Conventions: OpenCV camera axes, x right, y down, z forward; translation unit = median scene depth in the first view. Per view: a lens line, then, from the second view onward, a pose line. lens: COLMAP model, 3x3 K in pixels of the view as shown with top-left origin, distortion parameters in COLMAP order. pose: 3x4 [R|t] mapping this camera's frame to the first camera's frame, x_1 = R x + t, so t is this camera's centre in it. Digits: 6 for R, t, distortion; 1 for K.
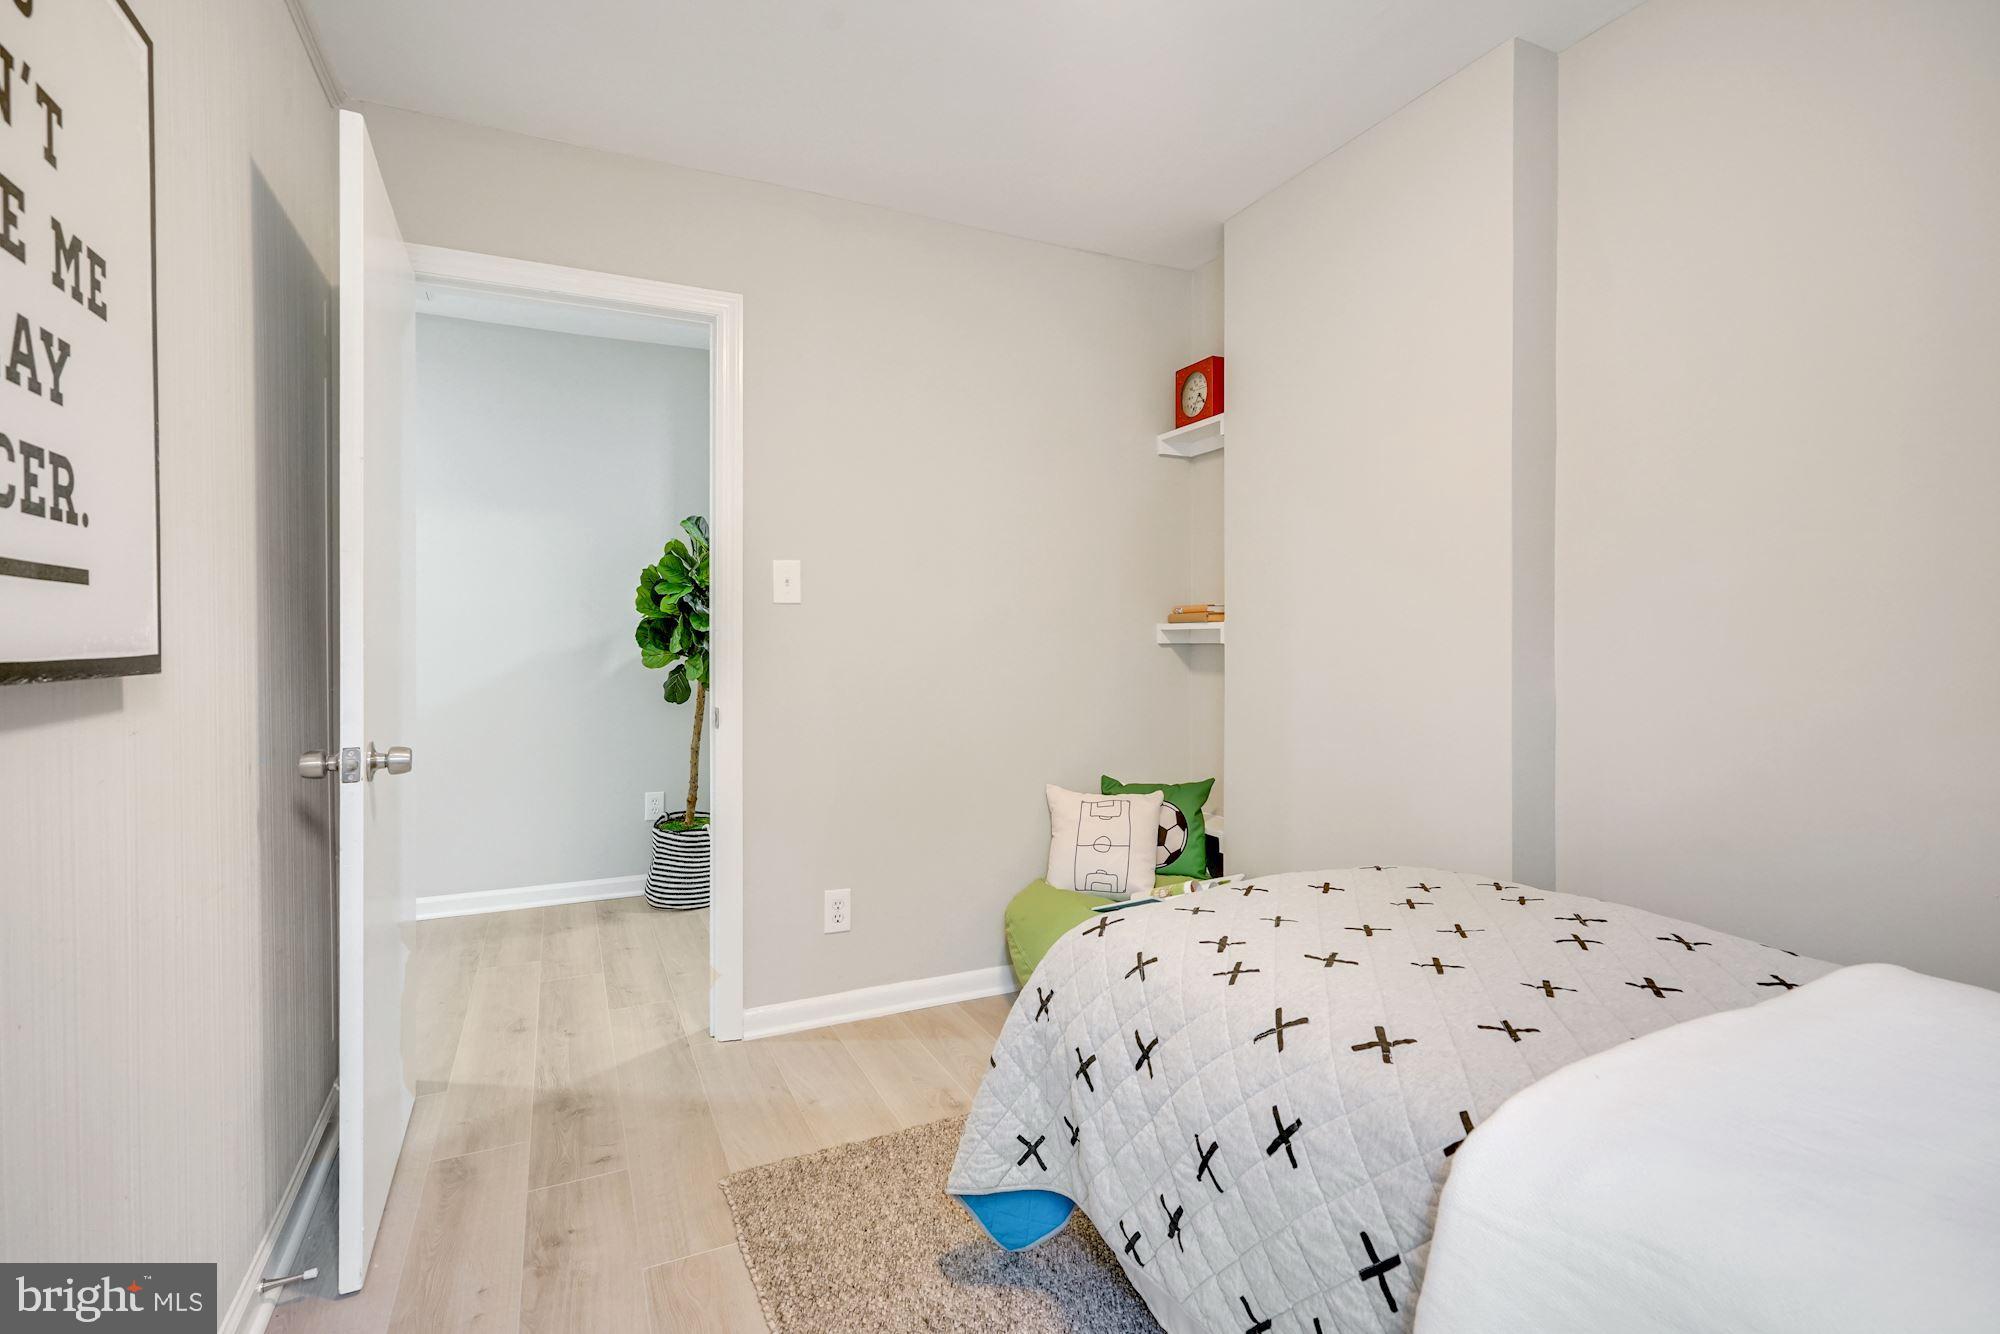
lens RADIAL K [[922.0, 0, 1002.8], [0, 922.0, 662.2], [0, 0, 1]] dist [0.002046, 0.000595]
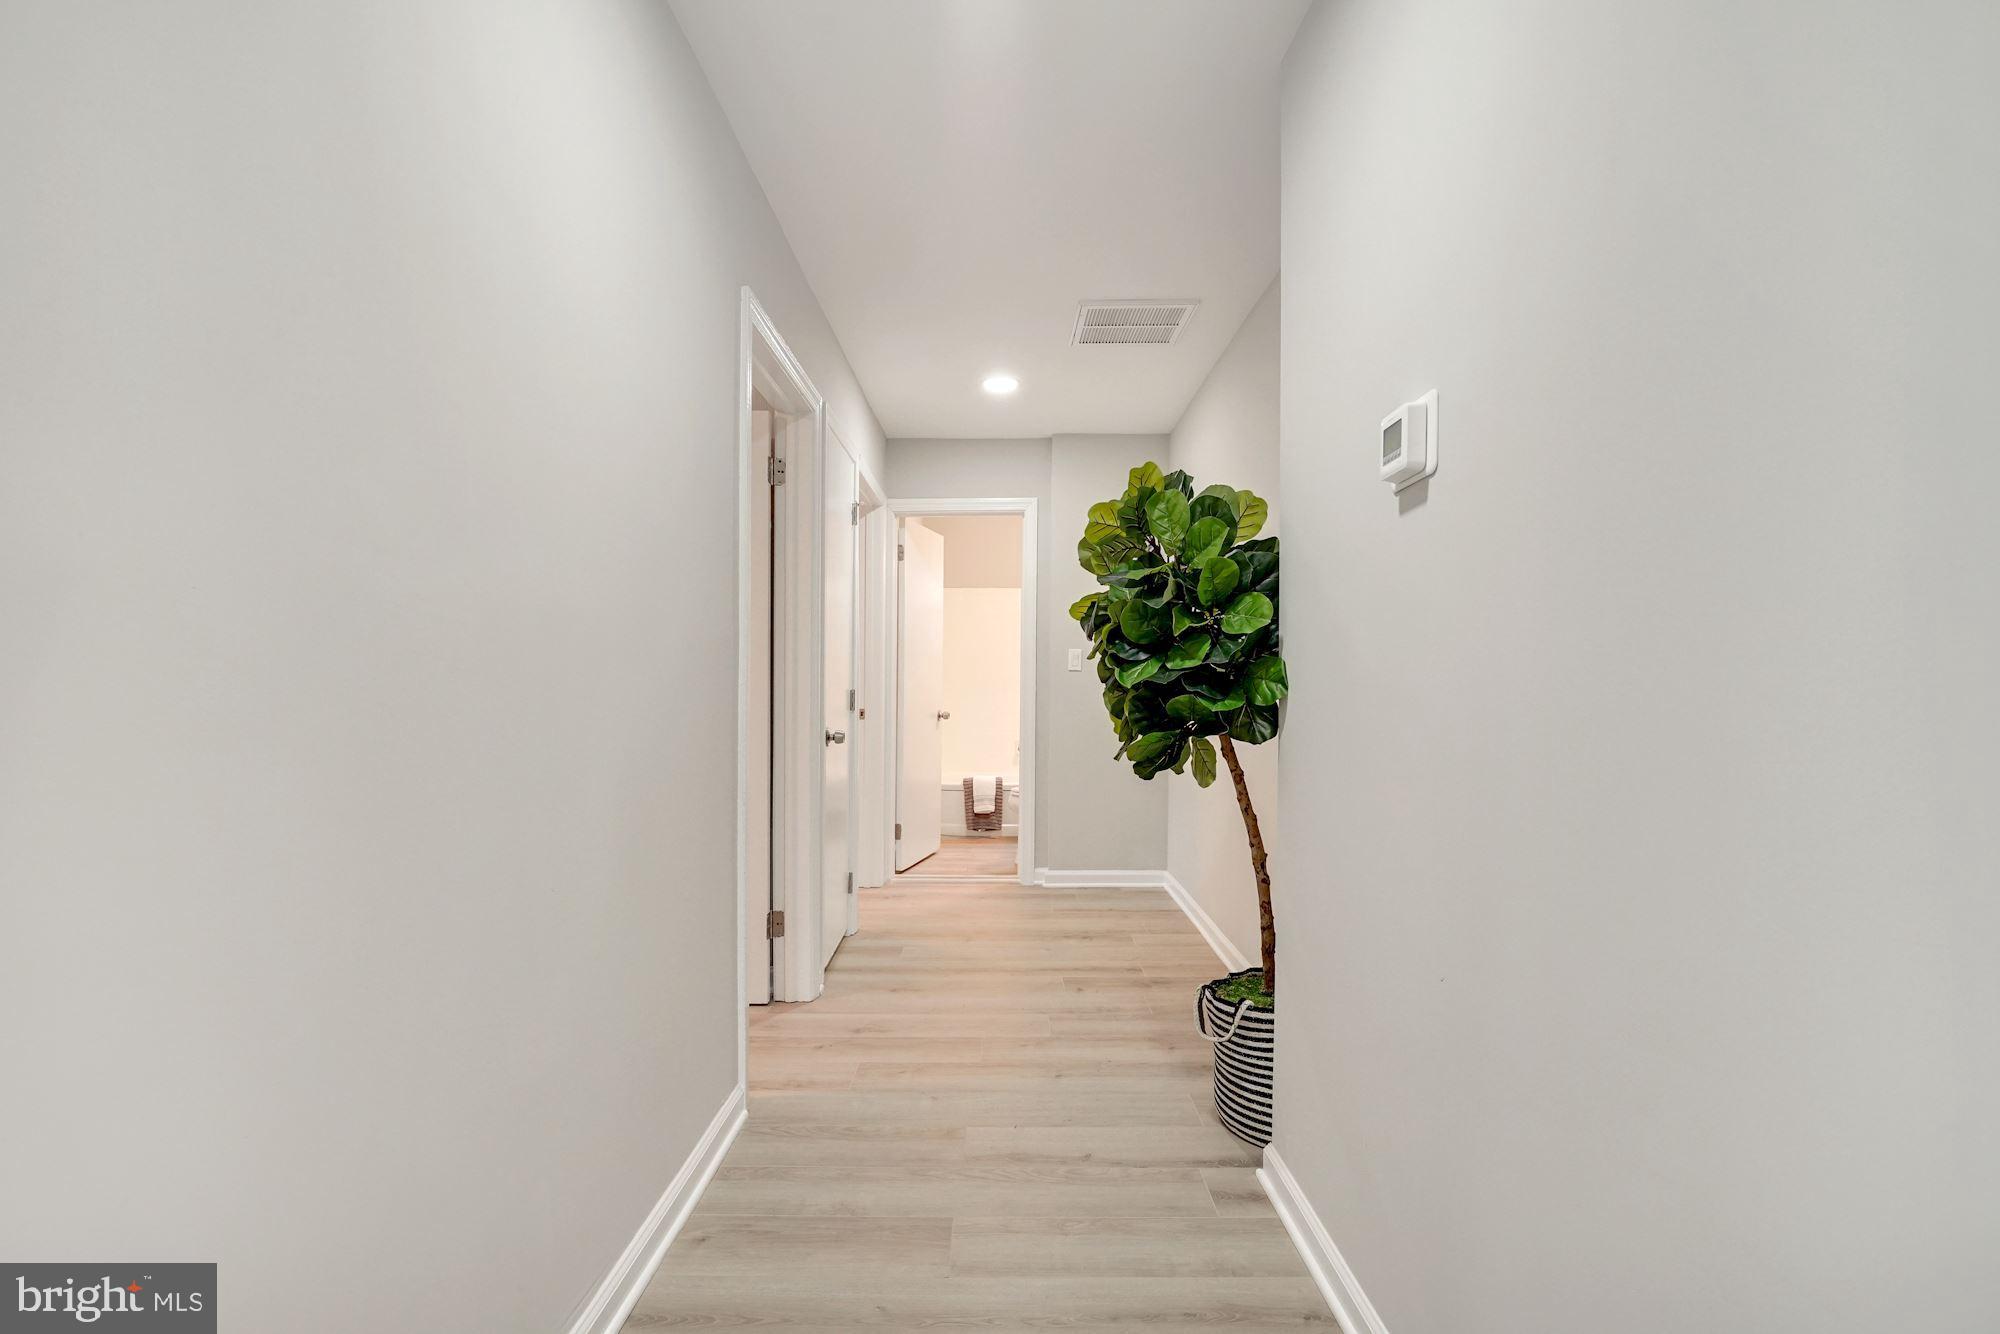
lens RADIAL K [[922.0, 0, 1002.4], [0, 922.0, 675.6], [0, 0, 1]] dist [0.002046, 0.000595]
pose [[-0.452315, -0.008155, -0.891821, 0.321983], [-0.017416, 0.999848, -0.000310, -0.024682], [0.891688, 0.015392, -0.452388, 1.367227]]
